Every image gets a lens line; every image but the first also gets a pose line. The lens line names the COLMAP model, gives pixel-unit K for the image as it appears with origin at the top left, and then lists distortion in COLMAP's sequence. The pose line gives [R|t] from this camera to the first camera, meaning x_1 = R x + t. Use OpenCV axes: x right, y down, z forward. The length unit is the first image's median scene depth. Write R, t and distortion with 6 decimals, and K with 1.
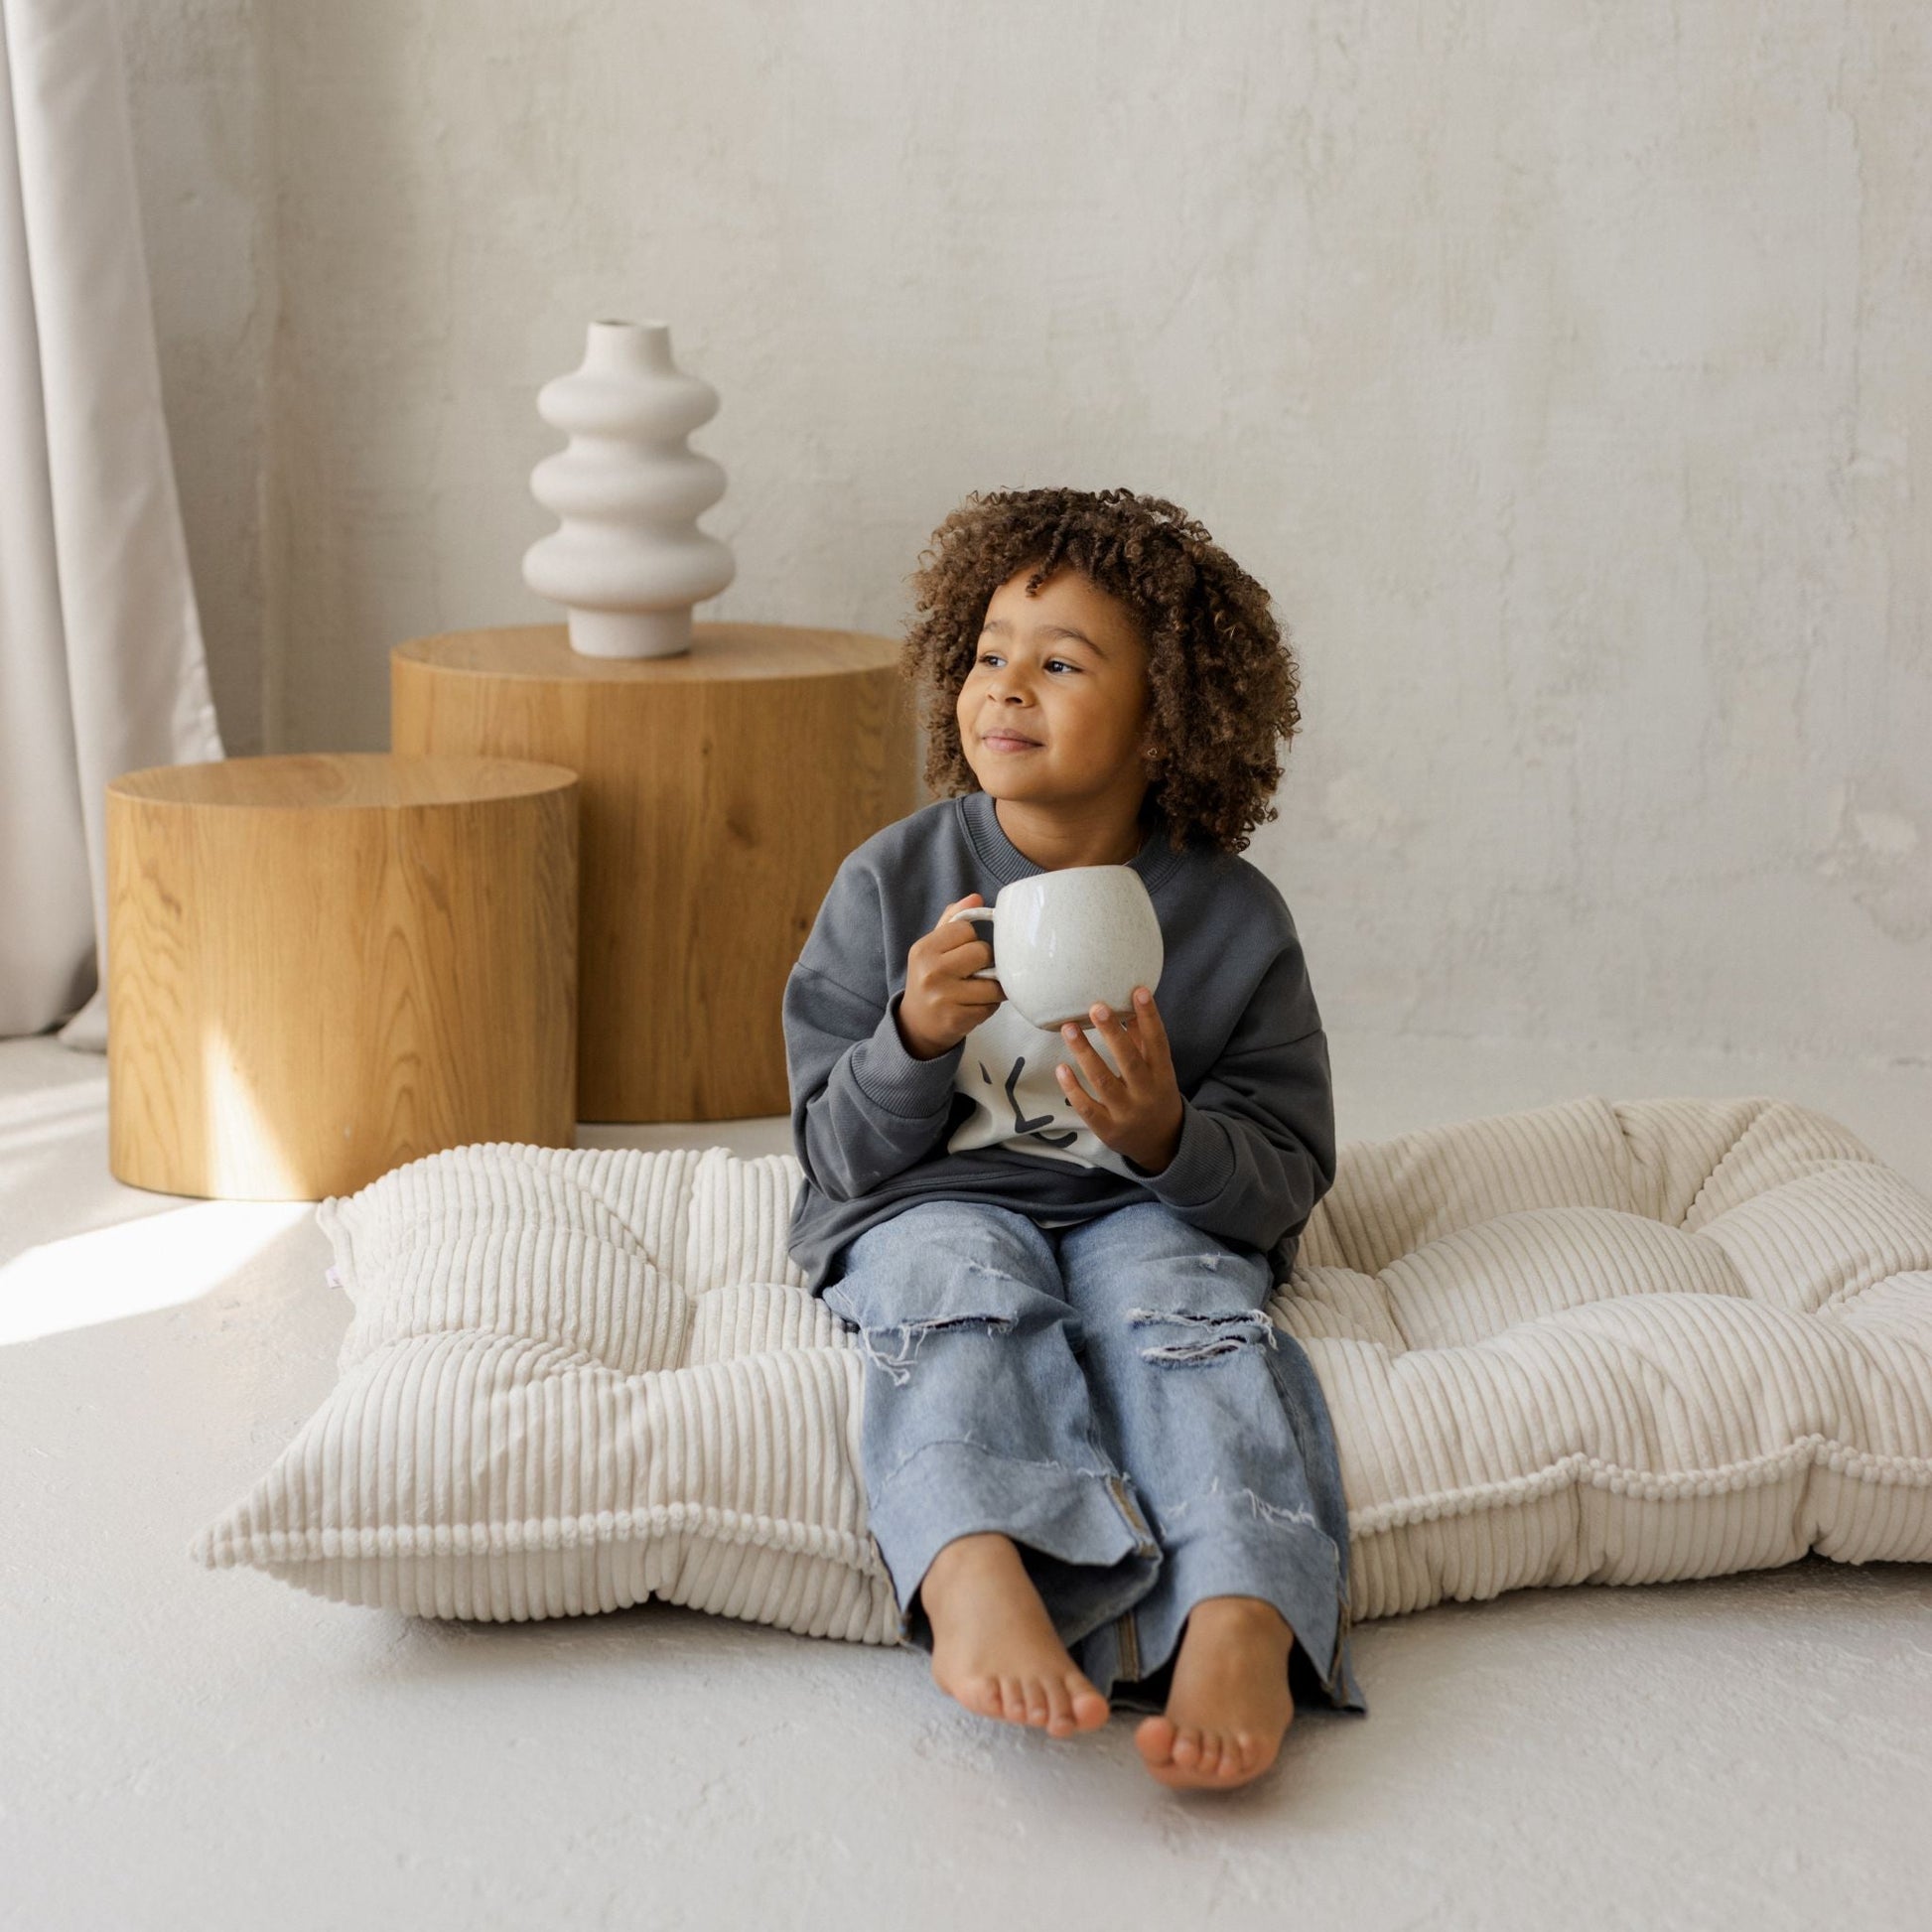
lens RADIAL K [[3887.8, 0, 1019.3], [0, 3887.8, 733.6], [0, 0, 1]] dist [-0.005042, 0.191244]
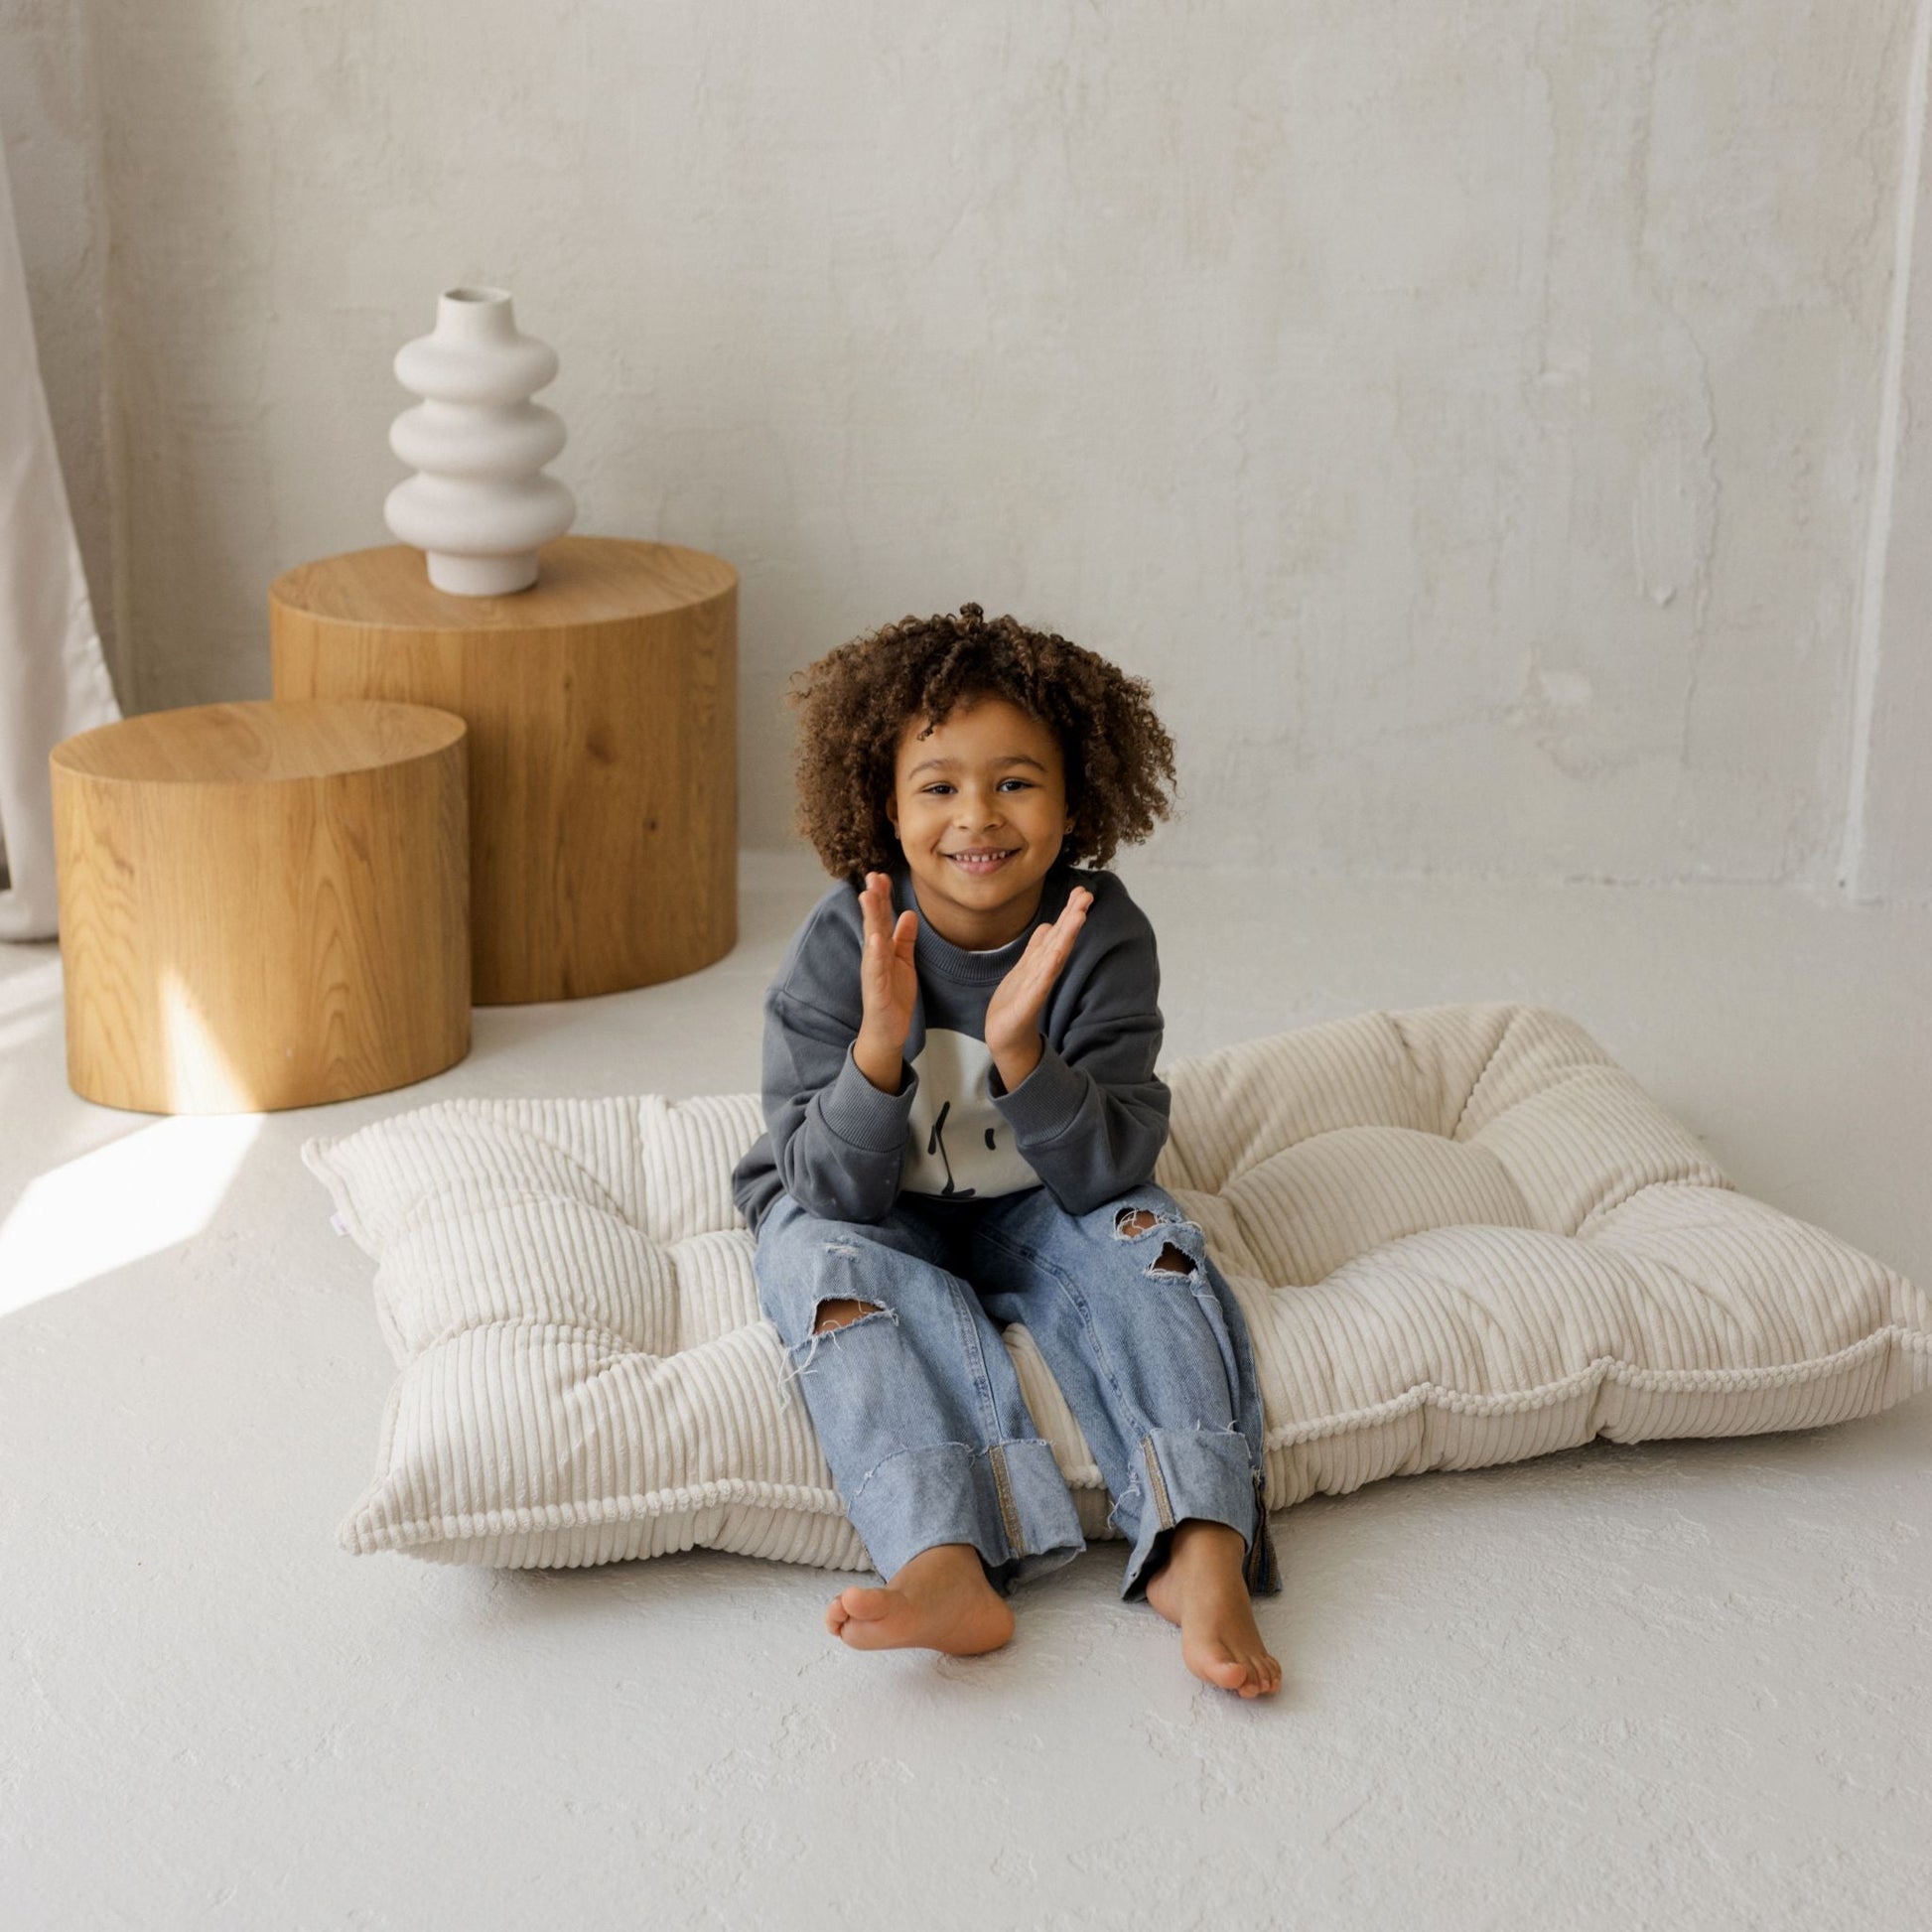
lens RADIAL K [[3830.8, 0, 986.2], [0, 3830.8, 868.0], [0, 0, 1]] dist [-0.006896, 0.054969]
pose [[0.991963, -0.040783, 0.119776, -0.095140], [0.018949, 0.983837, 0.178060, -0.139142], [-0.125102, -0.174359, 0.976703, -0.113399]]
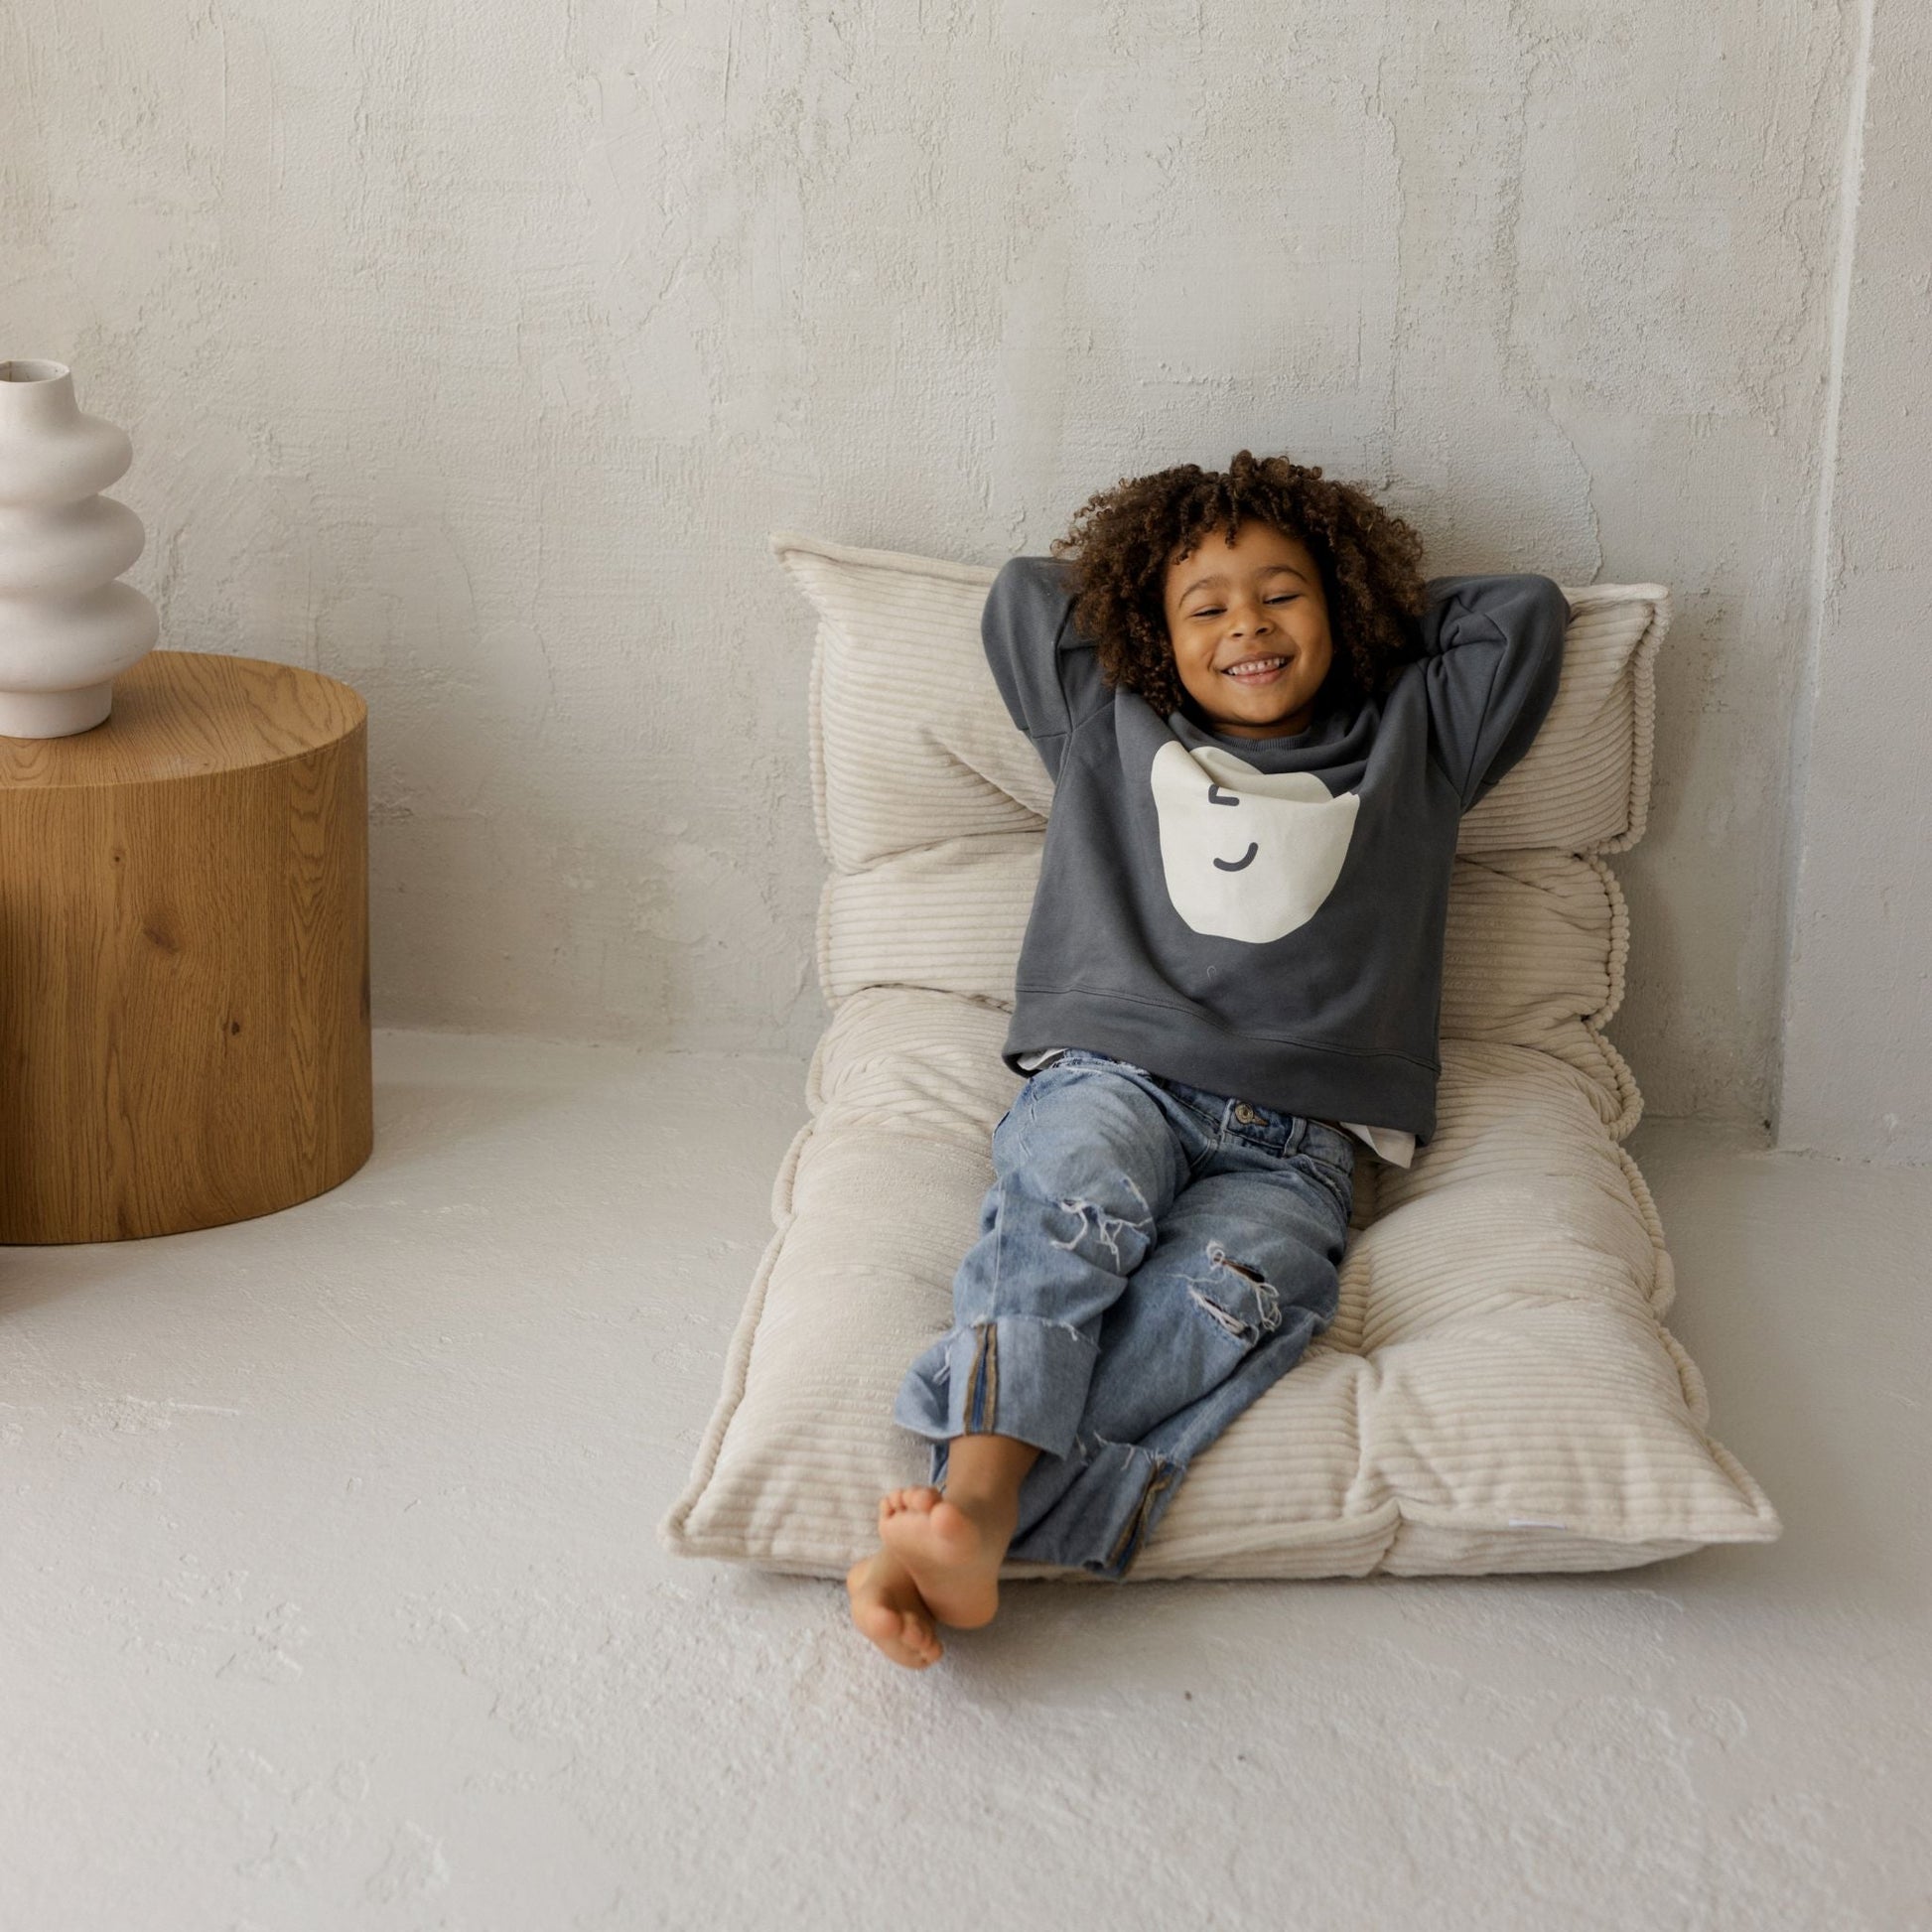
lens RADIAL K [[3899.3, 0, 974.7], [0, 3899.3, 615.9], [0, 0, 1]] dist [-0.013060, 0.082016]
pose [[0.998203, -0.004516, 0.059751, 0.065042], [-0.003464, 0.991139, 0.132783, -0.172834], [-0.059822, -0.132752, 0.989342, 0.093666]]
